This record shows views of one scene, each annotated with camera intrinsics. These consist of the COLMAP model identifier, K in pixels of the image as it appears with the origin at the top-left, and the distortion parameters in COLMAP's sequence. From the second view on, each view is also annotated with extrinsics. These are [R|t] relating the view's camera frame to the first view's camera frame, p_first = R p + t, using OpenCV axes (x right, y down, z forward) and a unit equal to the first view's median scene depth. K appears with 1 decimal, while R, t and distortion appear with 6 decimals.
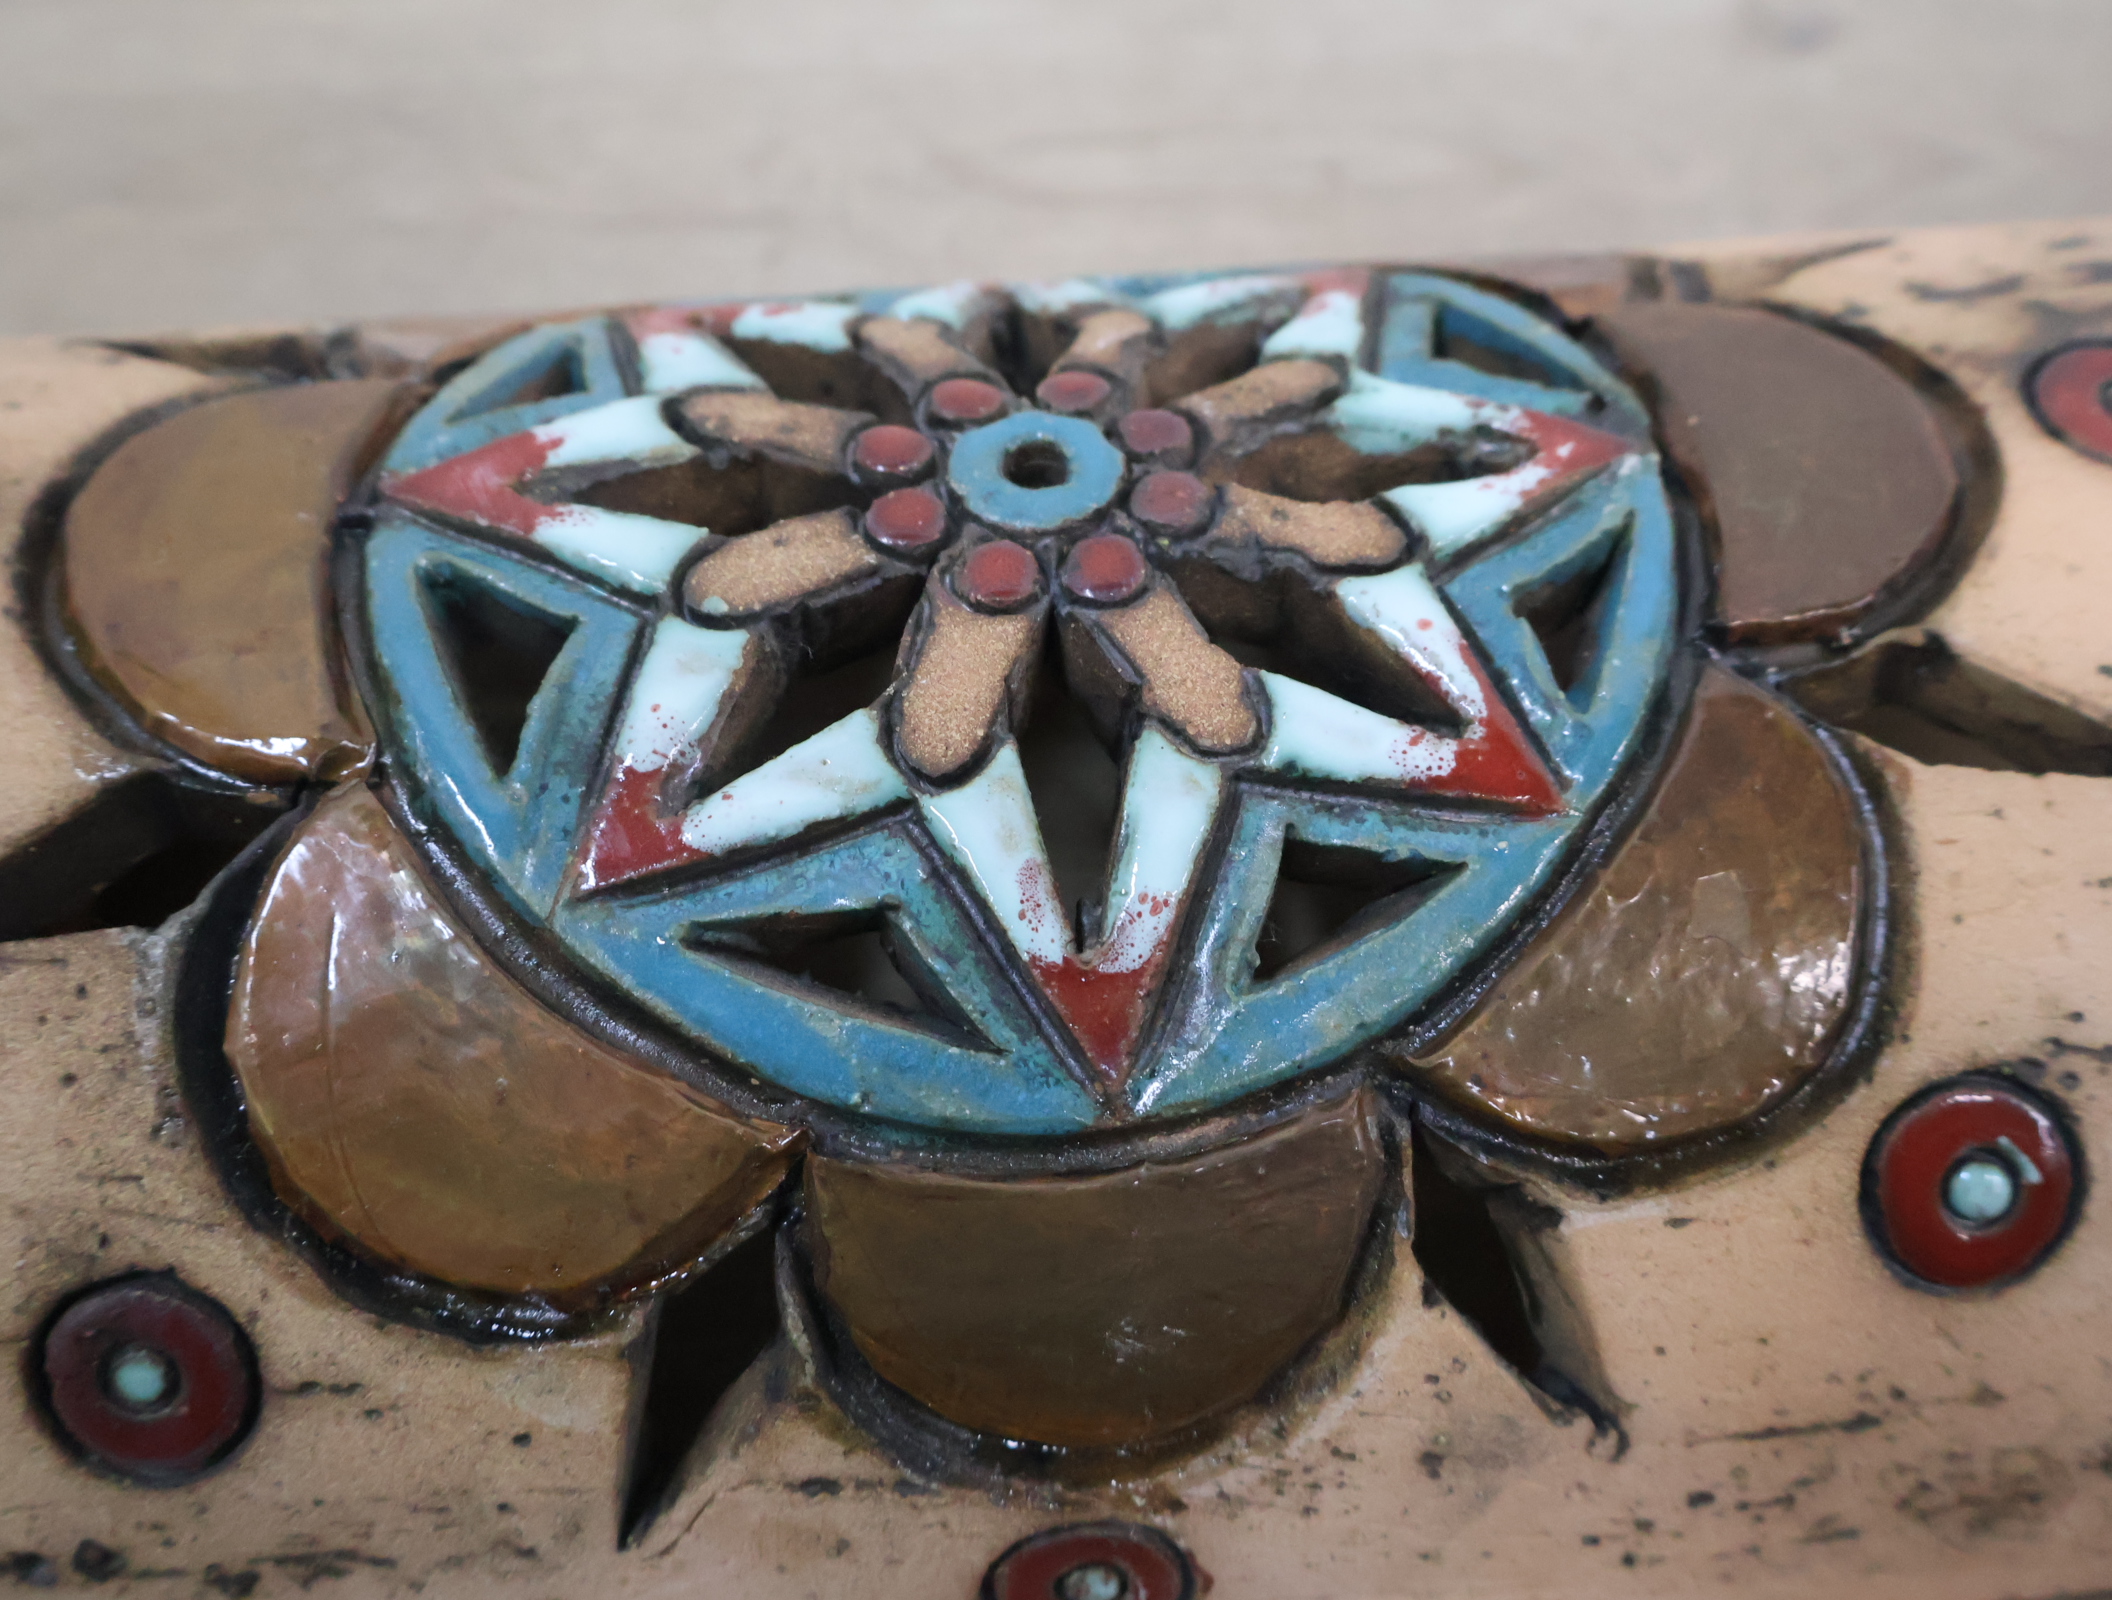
lens RADIAL K [[2085.2, 0, 1043.8], [0, 2085.2, 805.1], [0, 0, 1]] dist [0.000731, 0.018688]
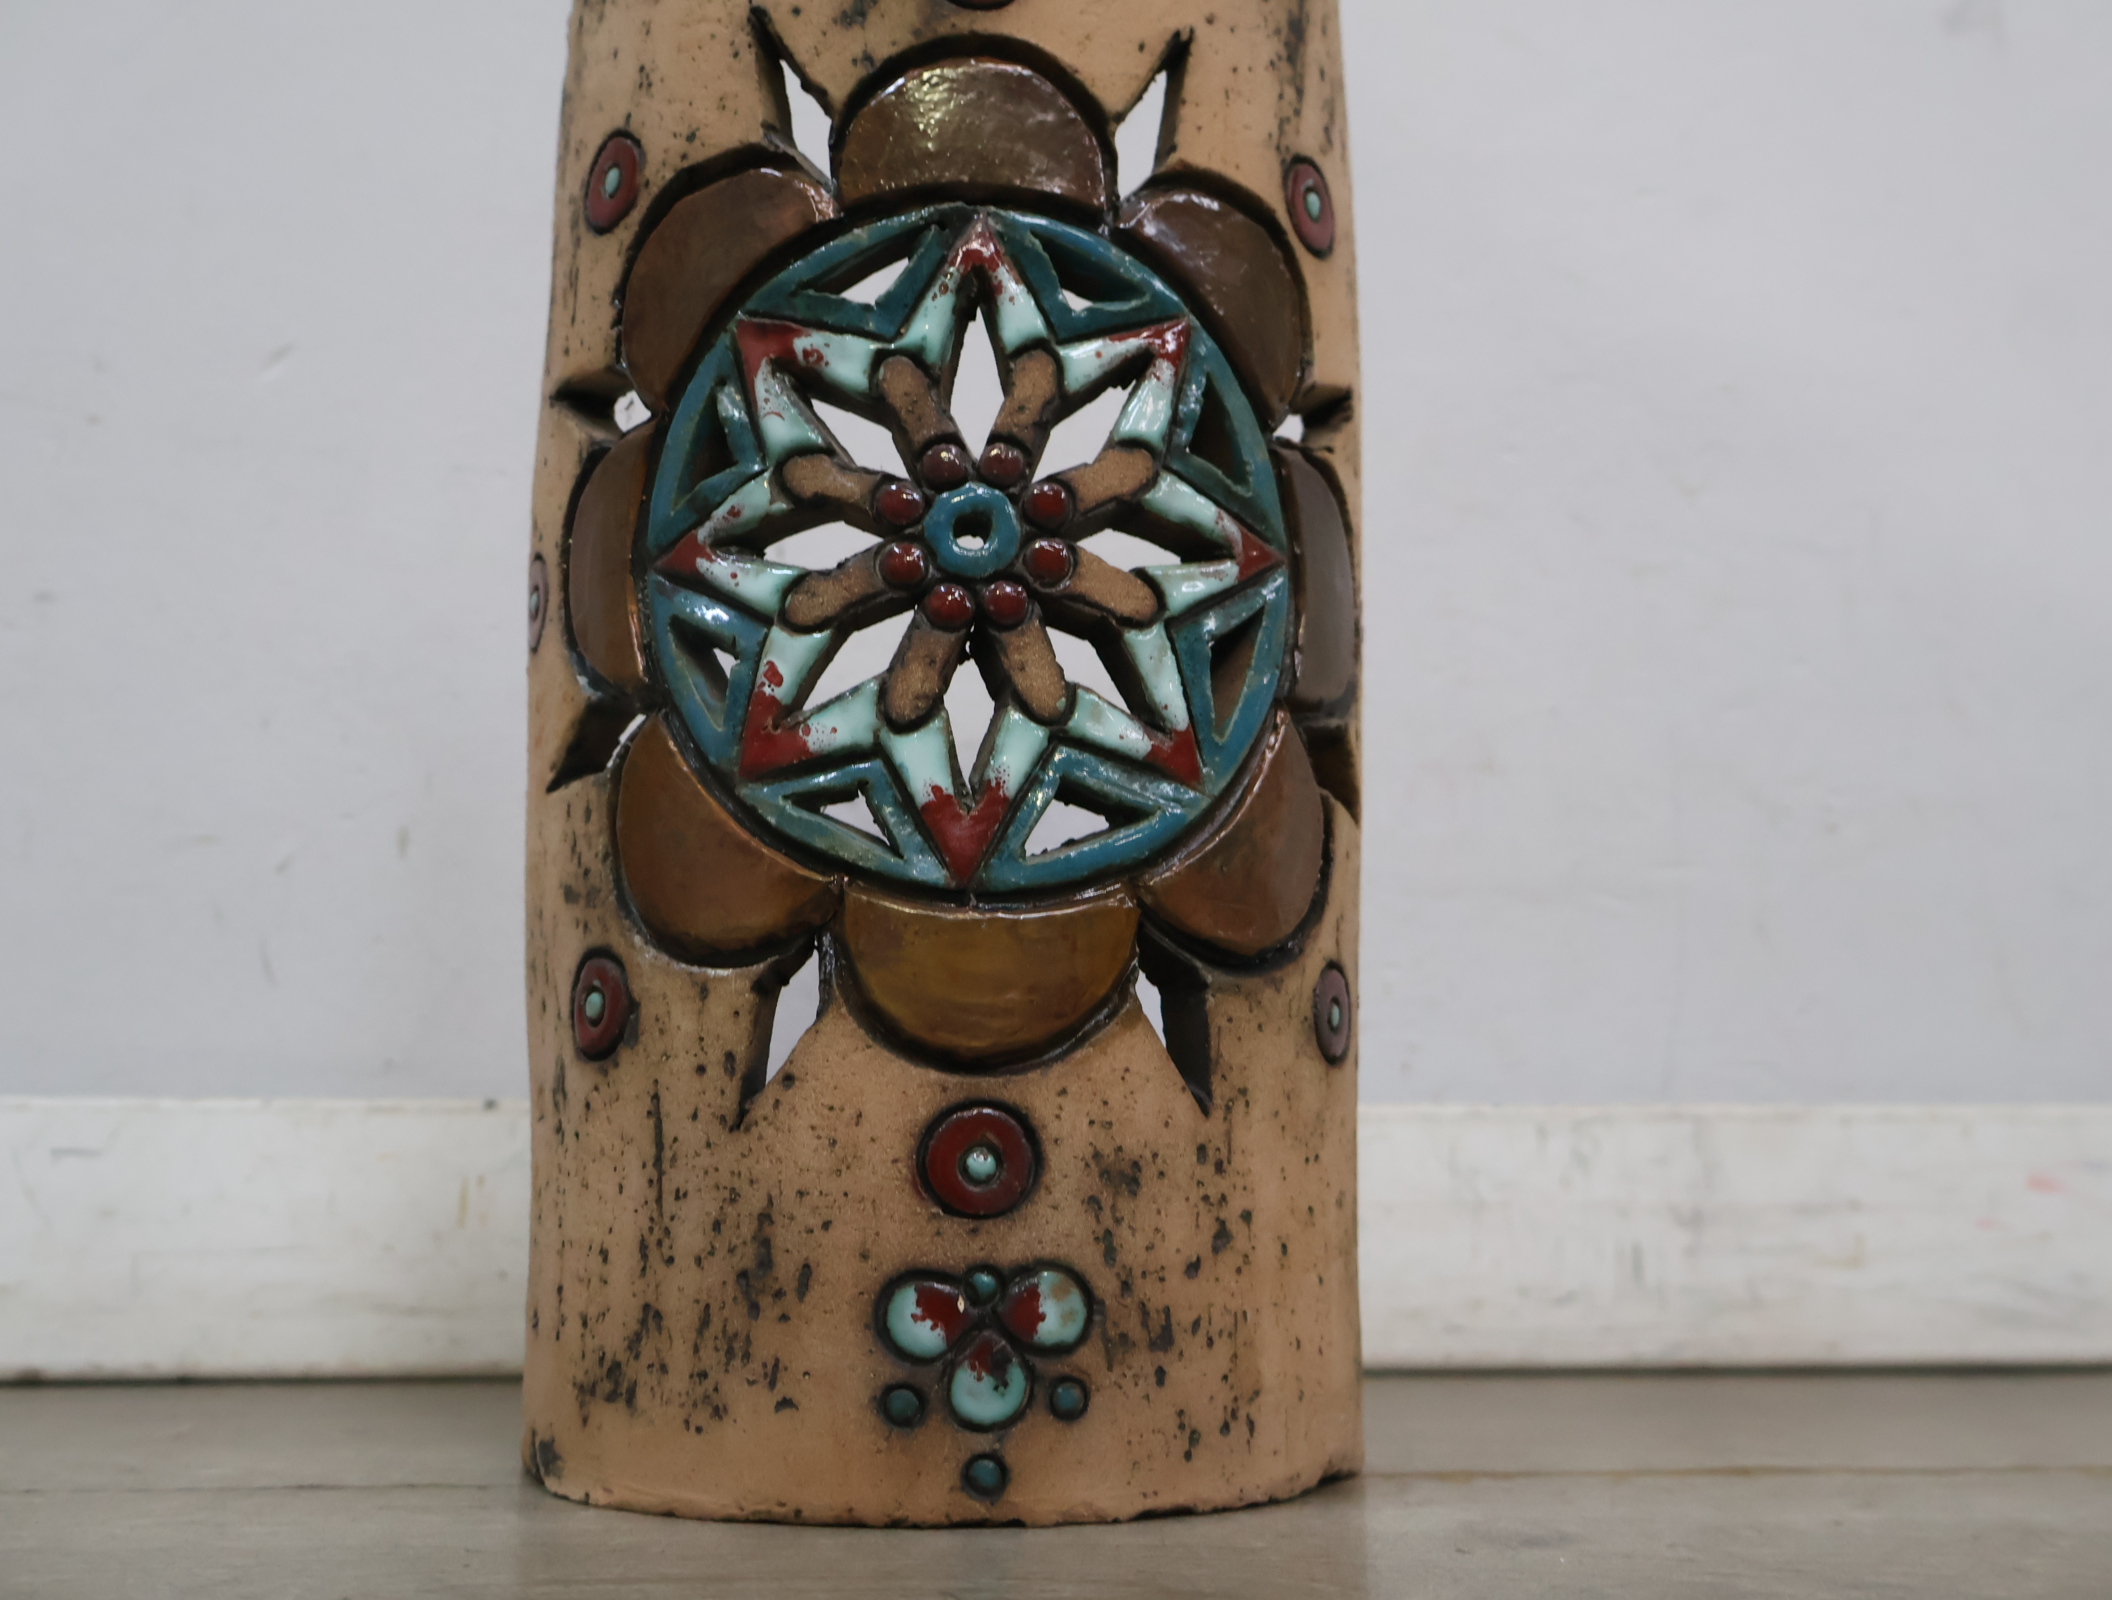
lens RADIAL K [[2096.1, 0, 1054.5], [0, 2096.1, 803.8], [0, 0, 1]] dist [0.011653, 0.006786]
pose [[0.072498, -0.981904, 0.174956, -0.598541], [0.681388, 0.176859, 0.710233, -1.484286], [-0.728323, 0.067722, 0.681879, -0.301080]]
